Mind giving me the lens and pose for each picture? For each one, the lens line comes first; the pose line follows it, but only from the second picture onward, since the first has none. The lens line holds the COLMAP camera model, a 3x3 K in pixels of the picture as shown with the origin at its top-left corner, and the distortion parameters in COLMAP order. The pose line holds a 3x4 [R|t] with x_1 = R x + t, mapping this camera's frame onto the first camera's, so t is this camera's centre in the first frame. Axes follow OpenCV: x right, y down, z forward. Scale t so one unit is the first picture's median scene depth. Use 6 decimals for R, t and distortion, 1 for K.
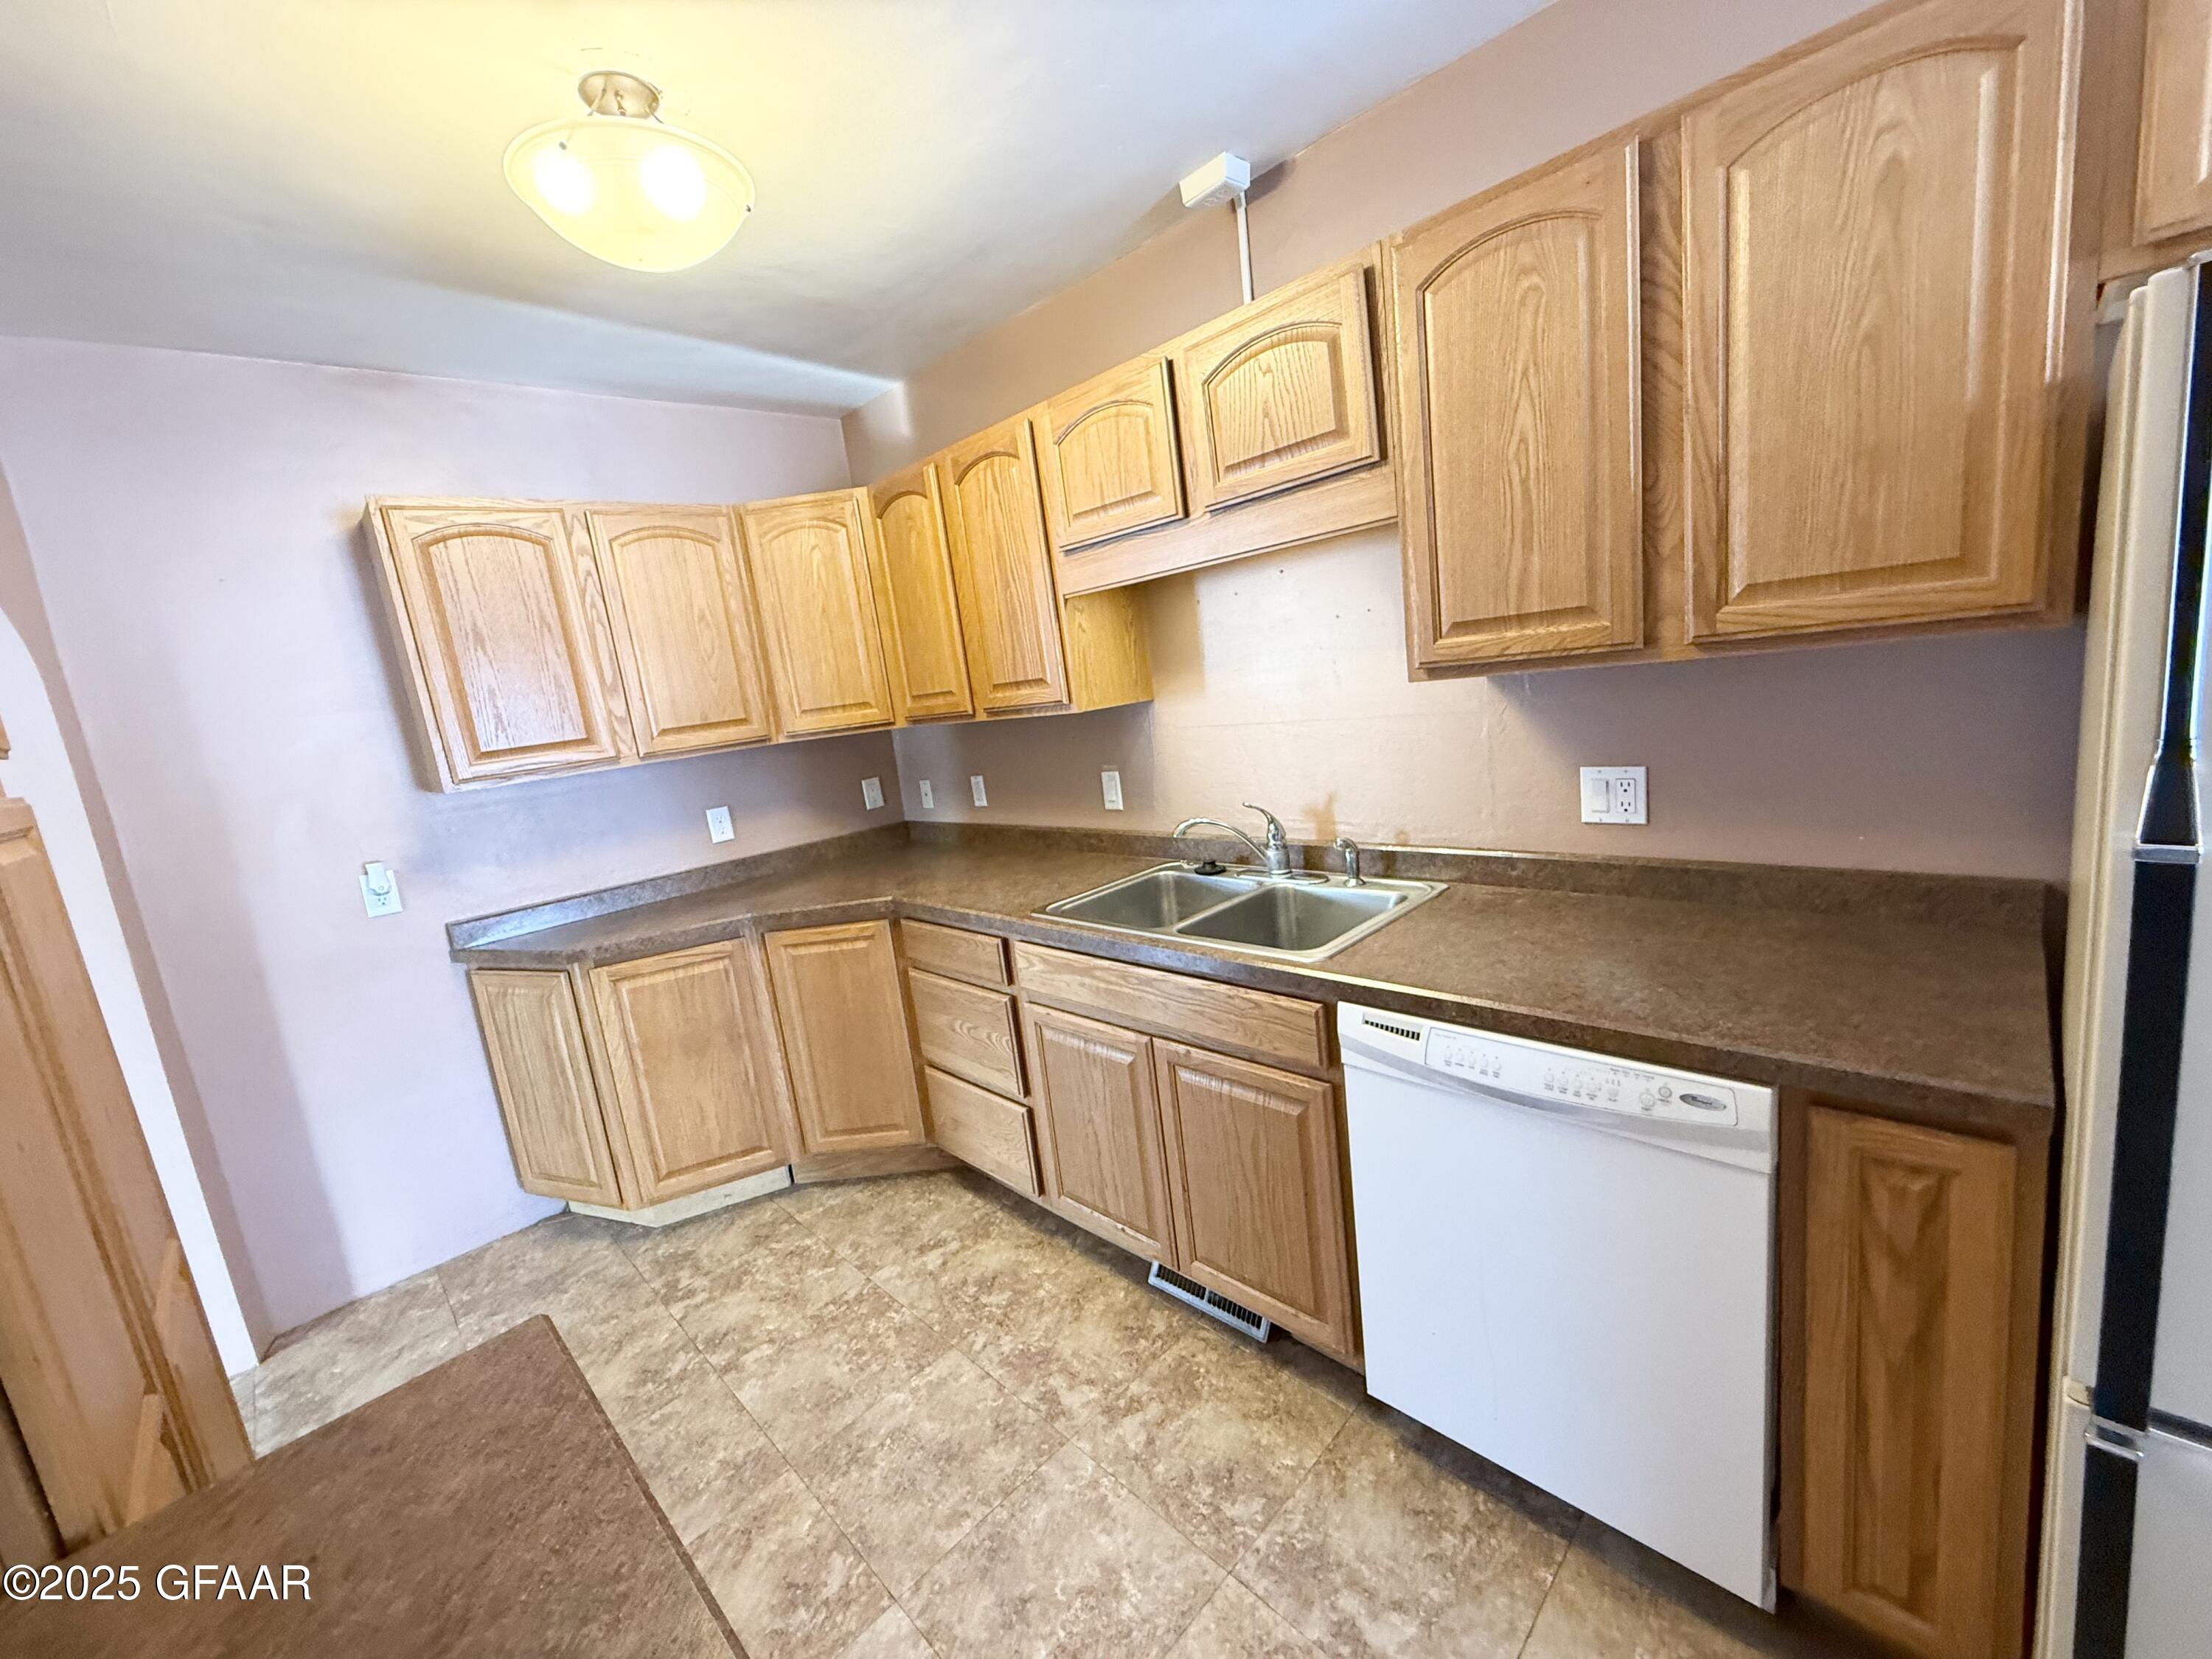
lens RADIAL K [[881.0, 0, 1105.8], [0, 881.0, 831.4], [0, 0, 1]] dist [-0.003257, 0.000979]
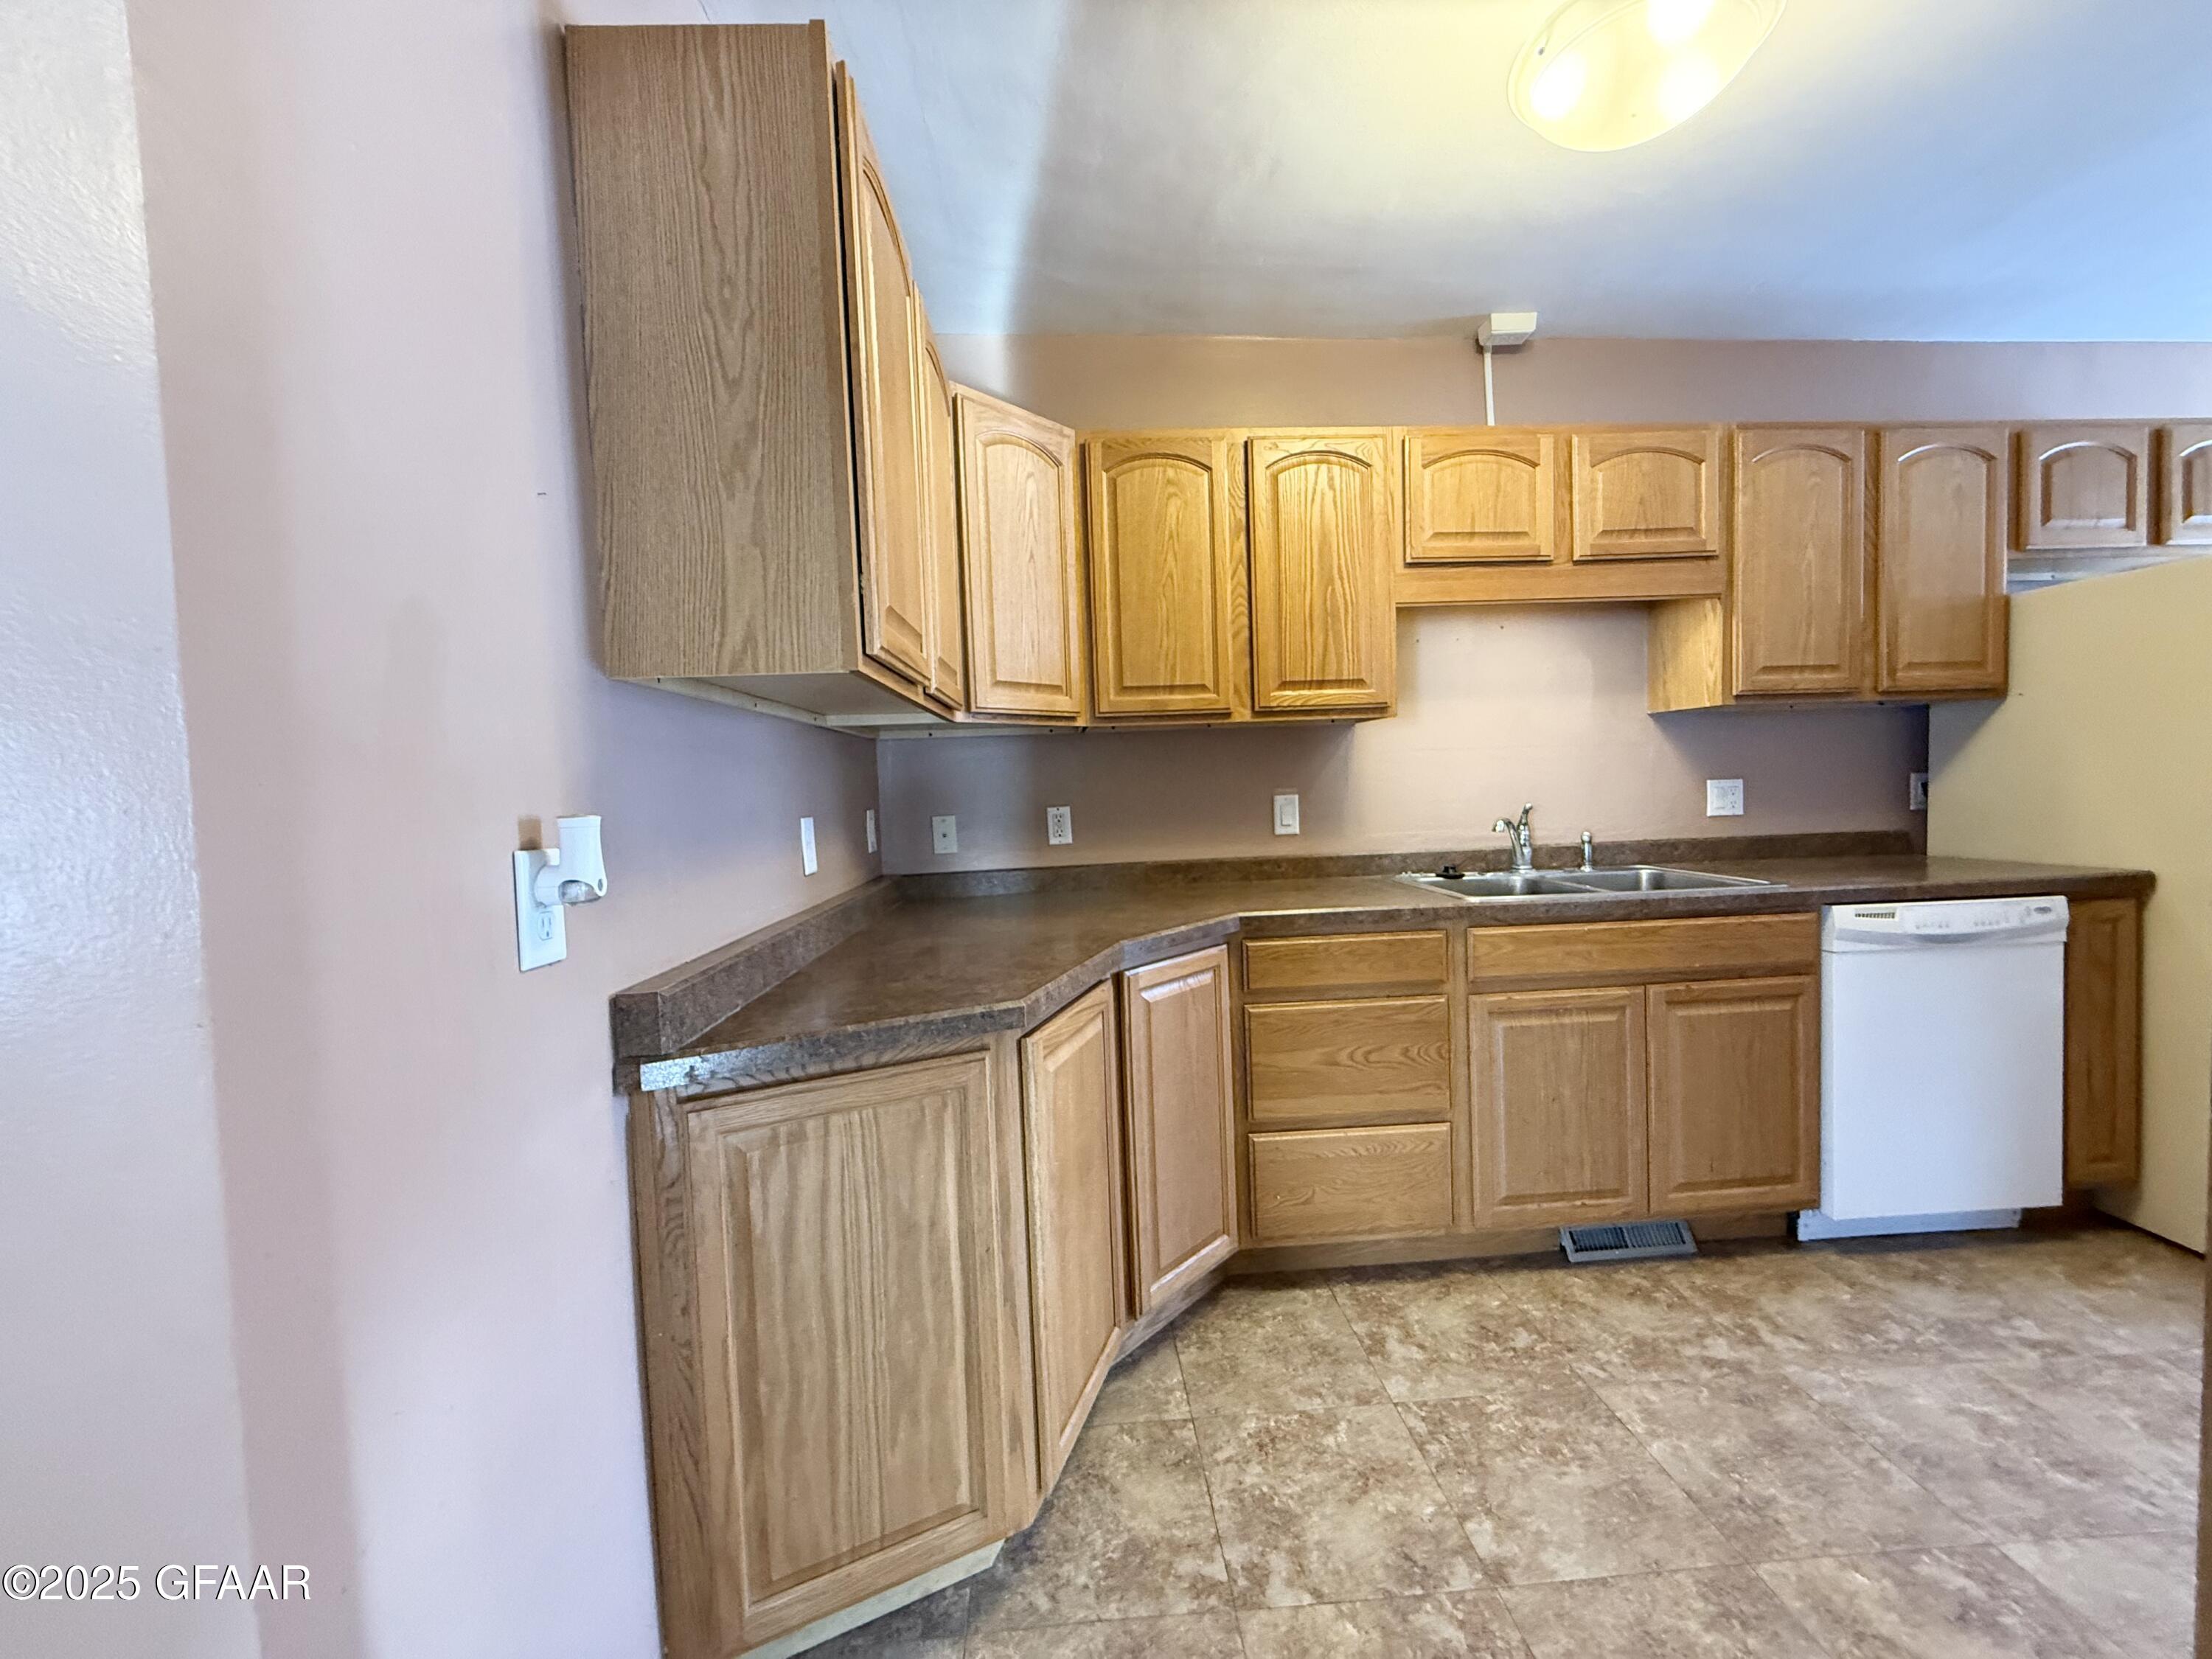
lens RADIAL K [[881.0, 0, 1101.1], [0, 881.0, 828.3], [0, 0, 1]] dist [-0.003257, 0.000979]
pose [[0.656766, 0.061612, 0.751574, -1.154585], [0.088072, 0.983569, -0.157592, 0.140197], [-0.748934, 0.169693, 0.640548, 0.707820]]
